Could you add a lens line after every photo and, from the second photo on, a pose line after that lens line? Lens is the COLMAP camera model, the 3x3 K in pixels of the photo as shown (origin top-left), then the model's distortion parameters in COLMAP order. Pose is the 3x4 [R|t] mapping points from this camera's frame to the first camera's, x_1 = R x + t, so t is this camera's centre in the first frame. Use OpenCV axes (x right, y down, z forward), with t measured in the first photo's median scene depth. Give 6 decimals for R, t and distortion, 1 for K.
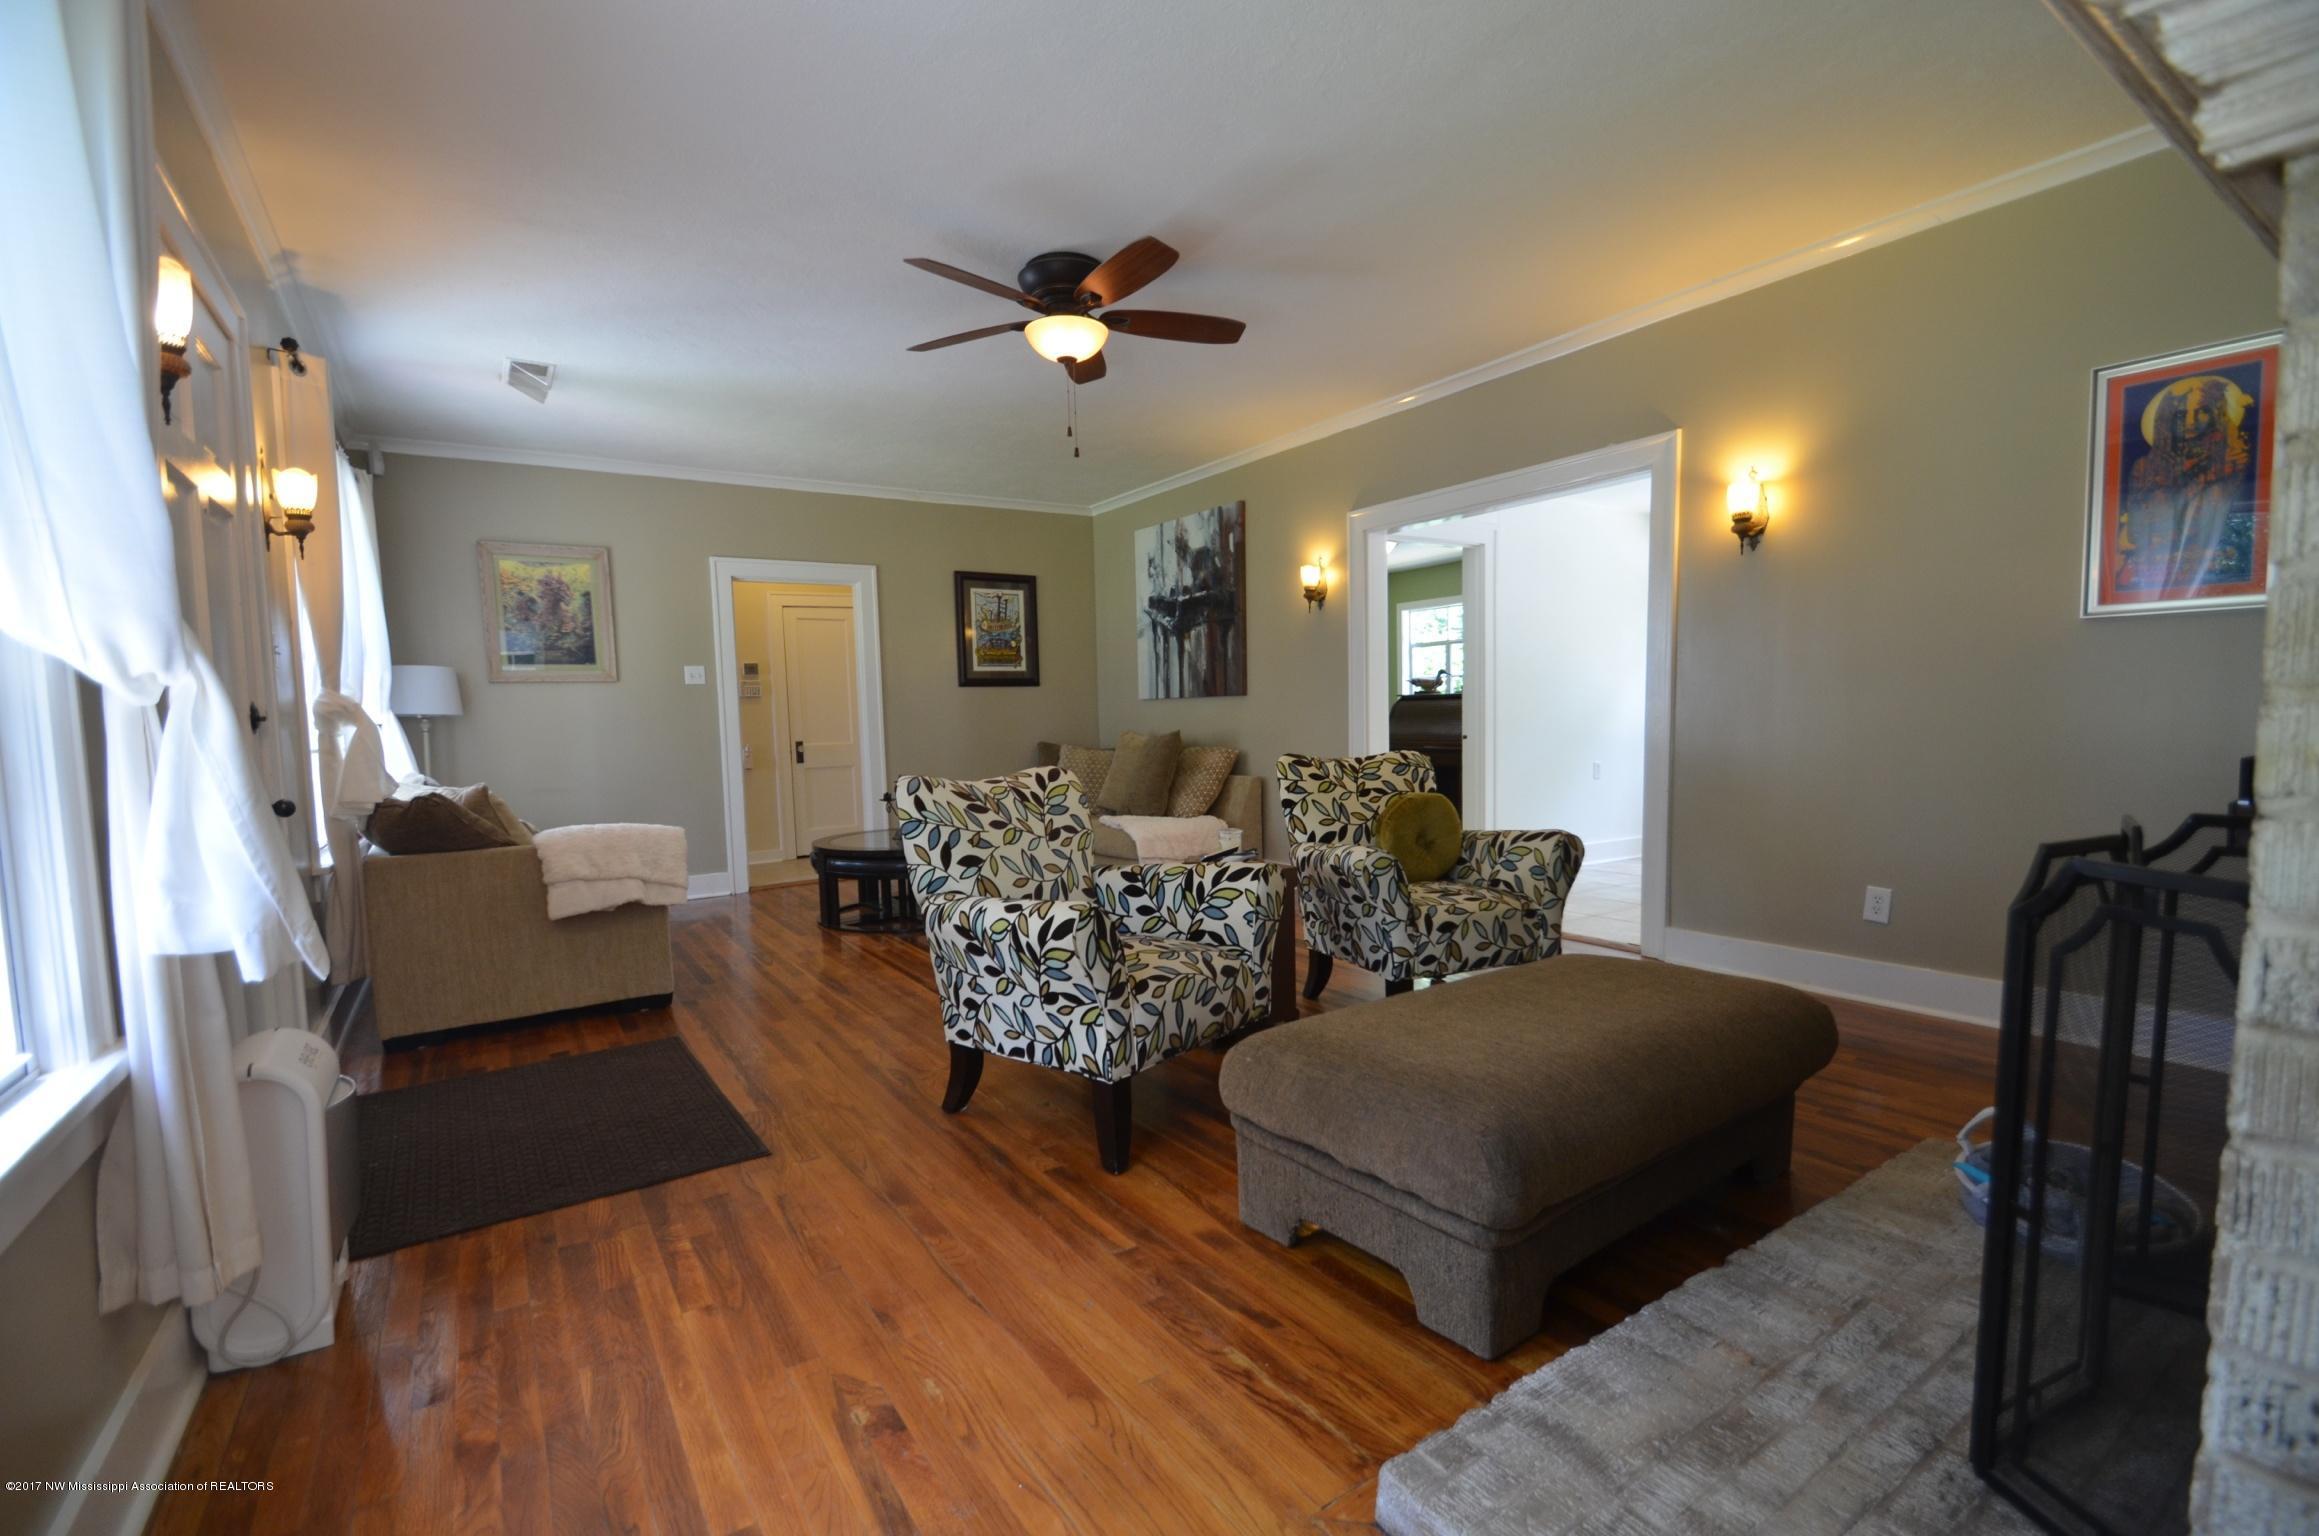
lens RADIAL K [[1020.6, 0, 1156.5], [0, 1020.6, 772.2], [0, 0, 1]] dist [0.002358, -0.000045]
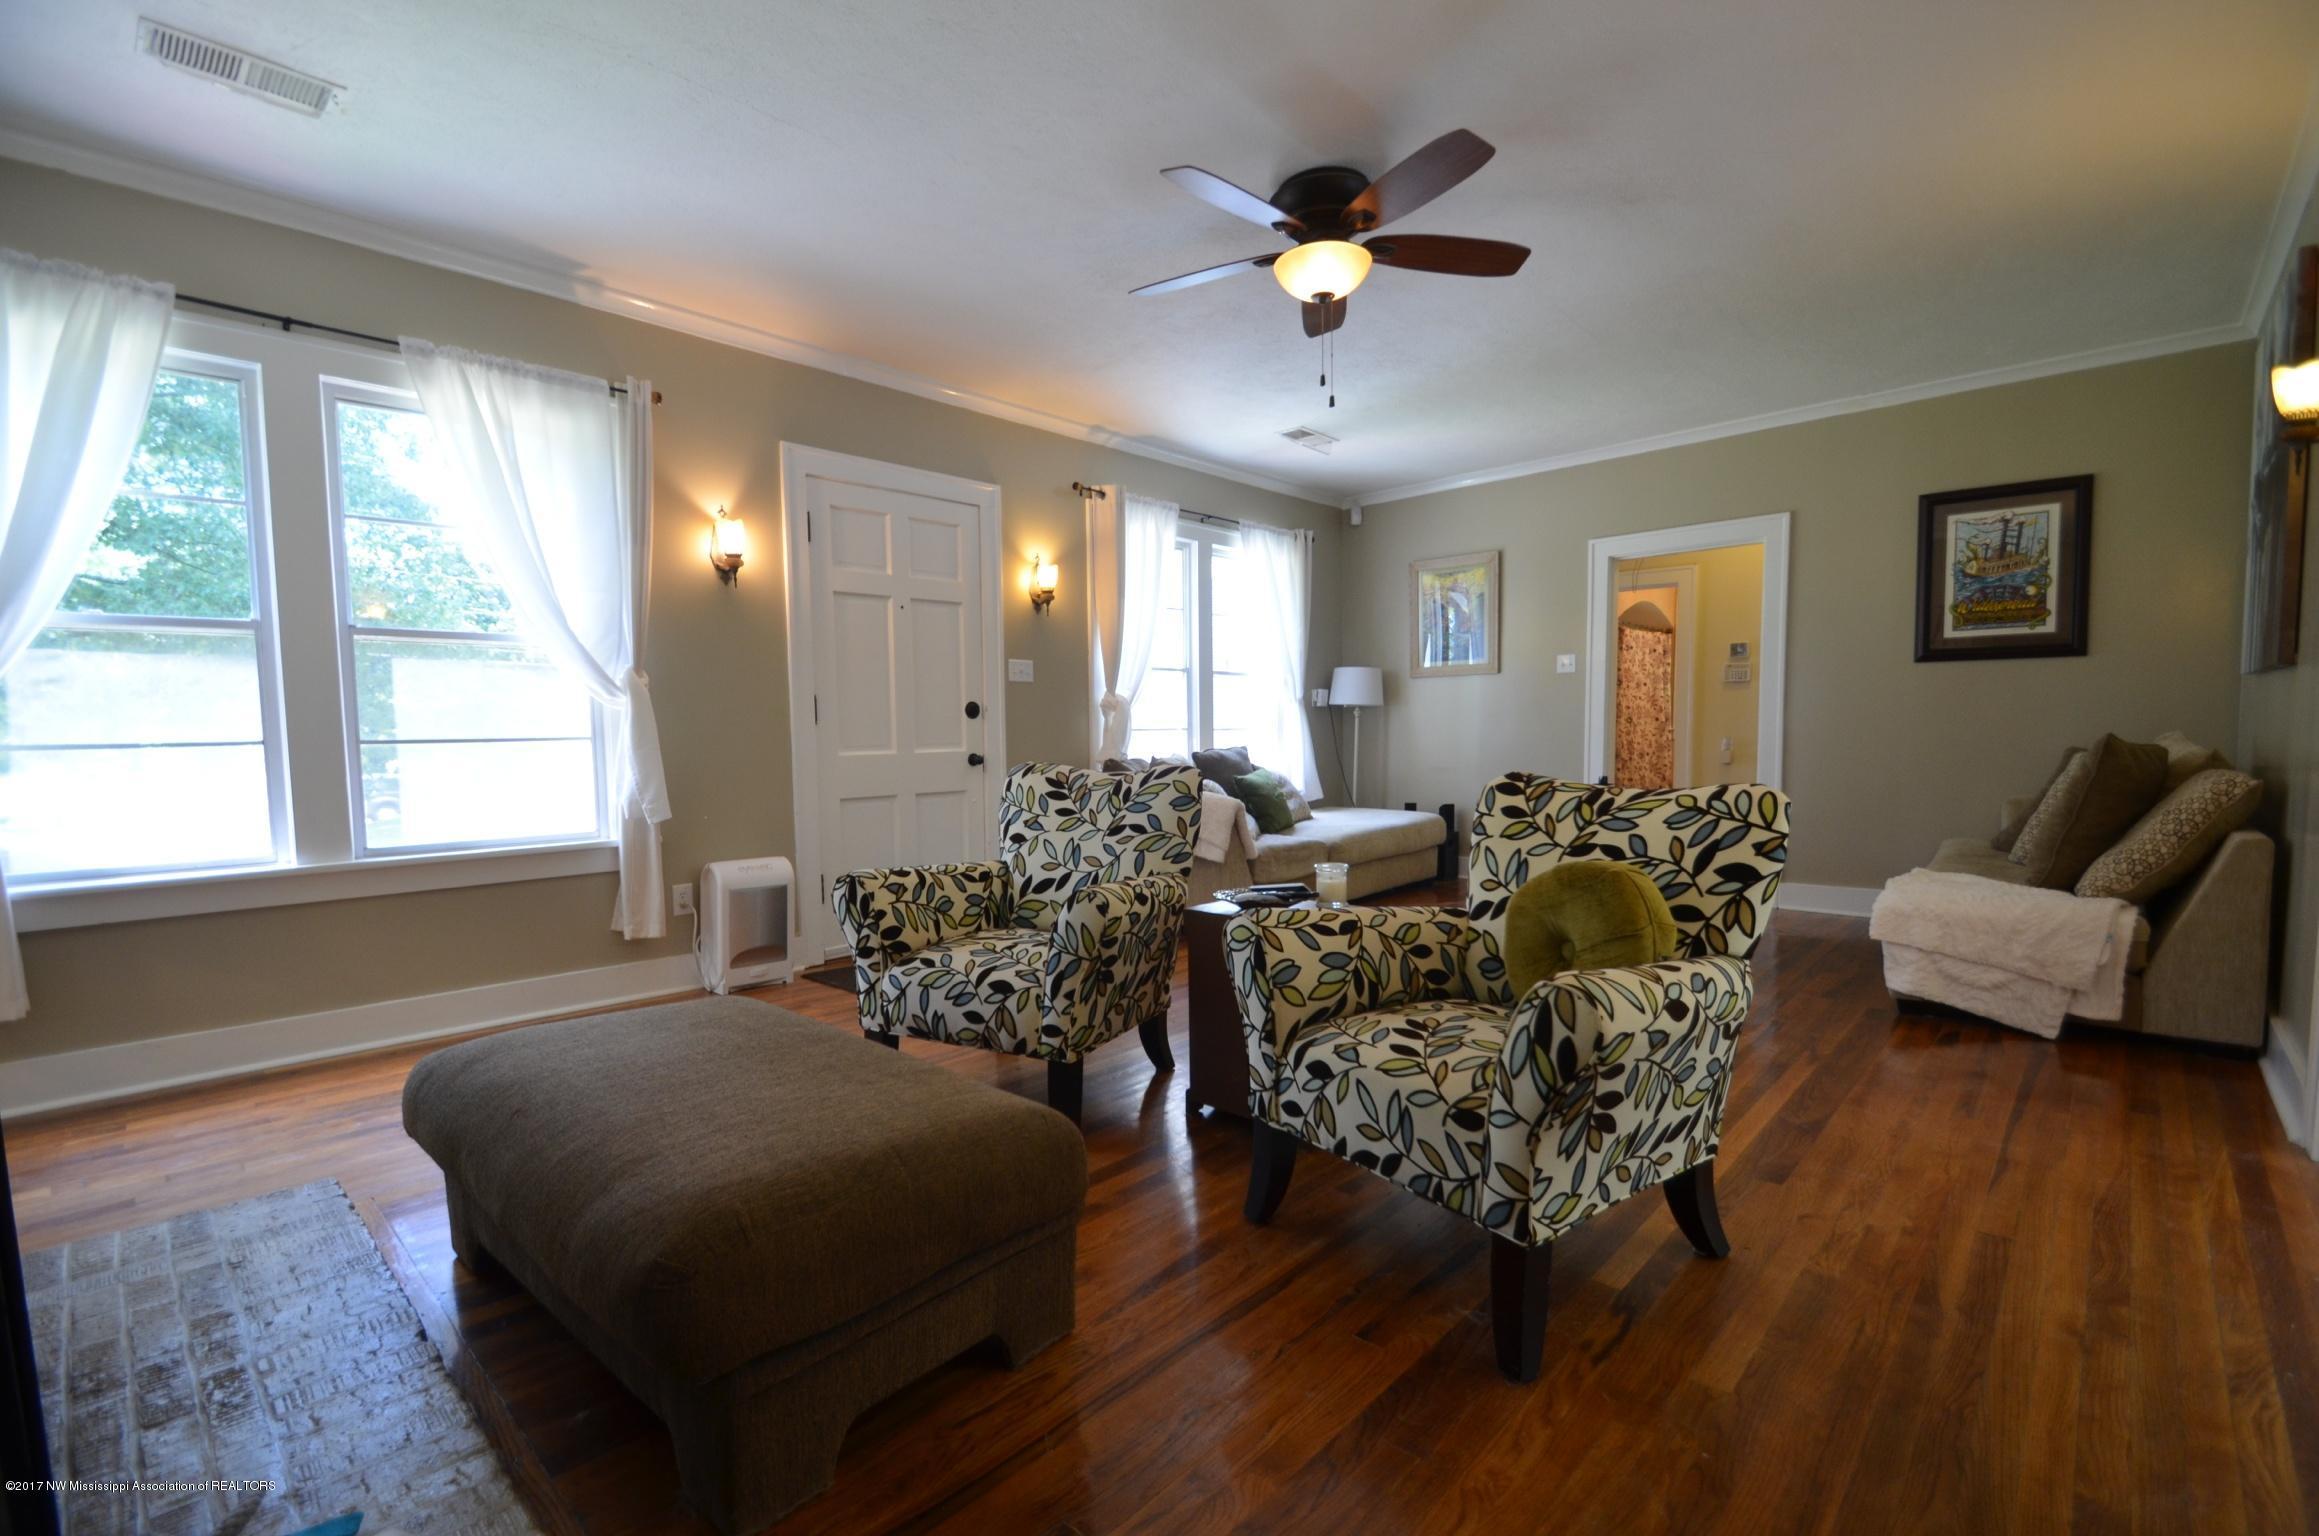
lens RADIAL K [[1020.6, 0, 1157.0], [0, 1020.6, 773.4], [0, 0, 1]] dist [0.002358, -0.000045]
pose [[0.221353, 0.067416, -0.972861, 0.431858], [-0.049357, 0.997104, 0.057866, -0.026921], [0.973944, 0.035209, 0.224039, 0.396669]]
